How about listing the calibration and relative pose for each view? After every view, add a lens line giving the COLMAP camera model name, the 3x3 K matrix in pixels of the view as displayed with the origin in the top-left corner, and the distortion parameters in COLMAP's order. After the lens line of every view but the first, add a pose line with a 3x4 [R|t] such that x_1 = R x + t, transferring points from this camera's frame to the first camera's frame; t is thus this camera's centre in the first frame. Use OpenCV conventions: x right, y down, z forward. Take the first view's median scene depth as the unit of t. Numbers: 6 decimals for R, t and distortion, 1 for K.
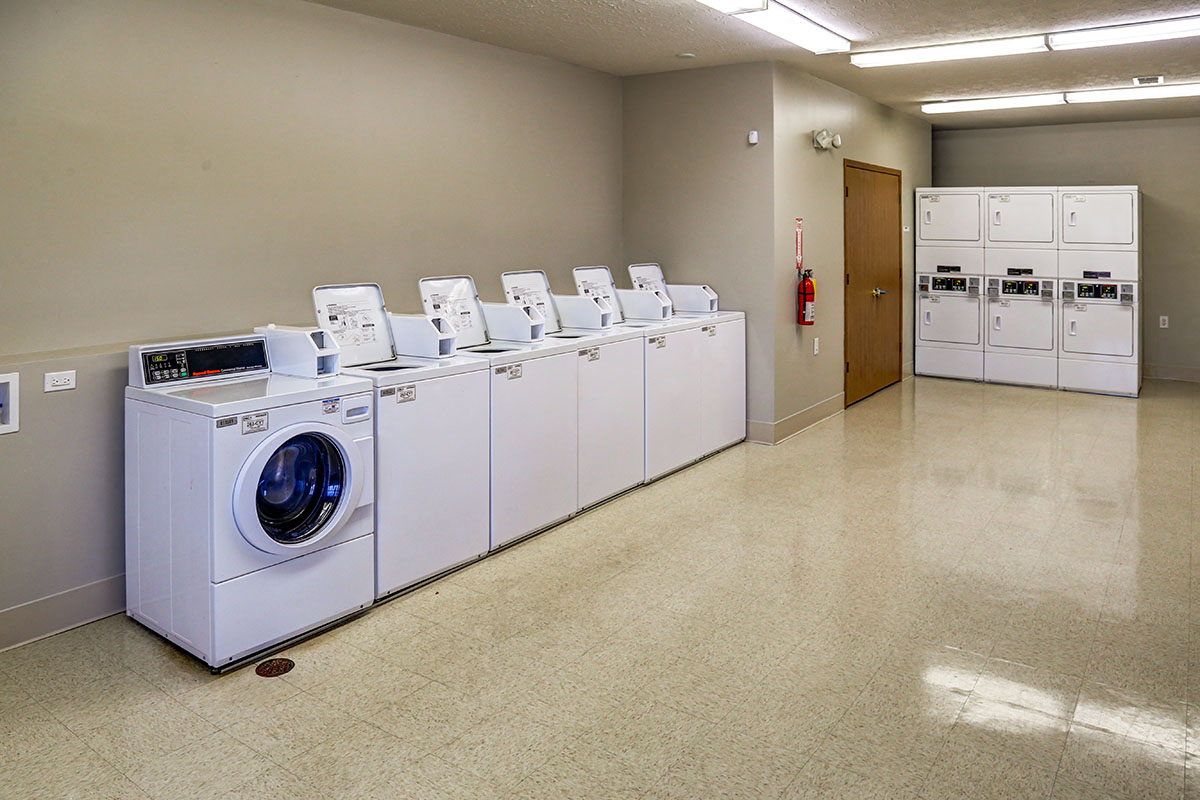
lens RADIAL K [[829.5, 0, 600.0], [0, 829.5, 400.0], [0, 0, 1]] dist [-0.091512, 0.045542]
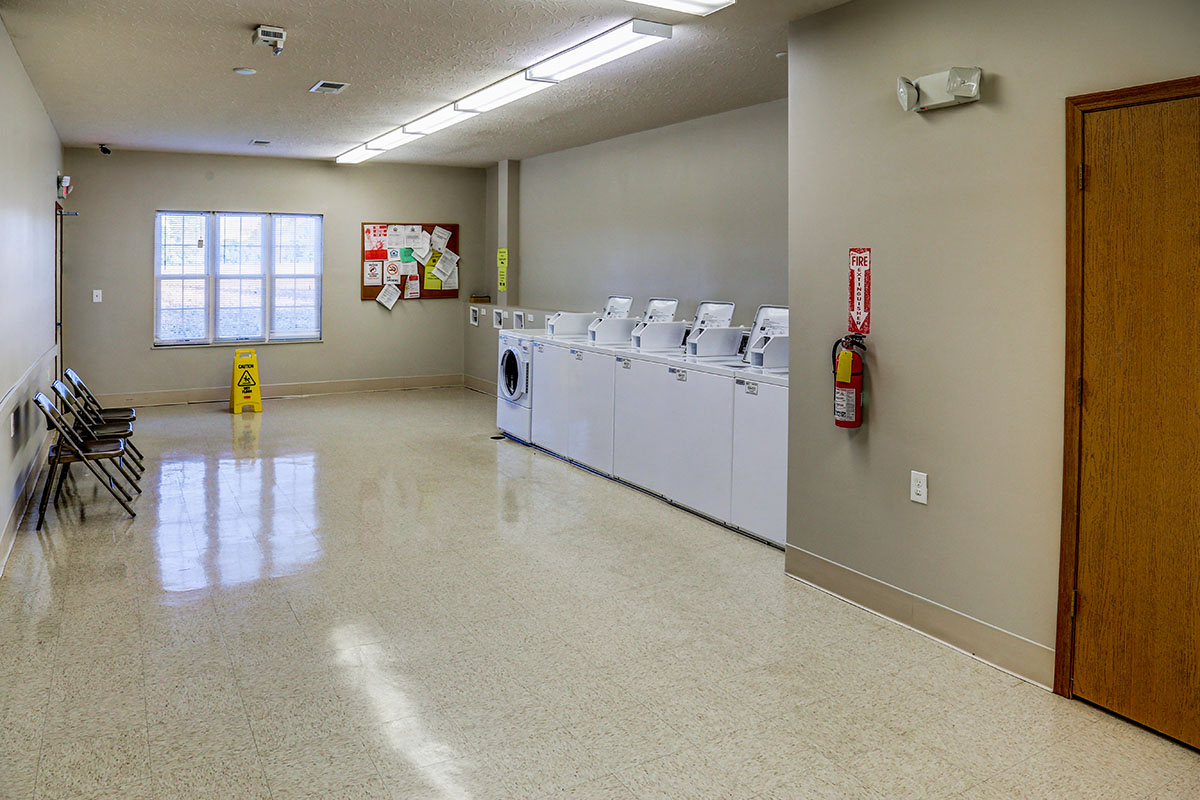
lens RADIAL K [[829.5, 0, 600.0], [0, 829.5, 400.0], [0, 0, 1]] dist [-0.091512, 0.045542]
pose [[-0.410012, 0.155518, -0.898724, 0.879056], [-0.169609, 0.955168, 0.242664, -0.229090], [0.896171, 0.251927, -0.365253, 1.078820]]
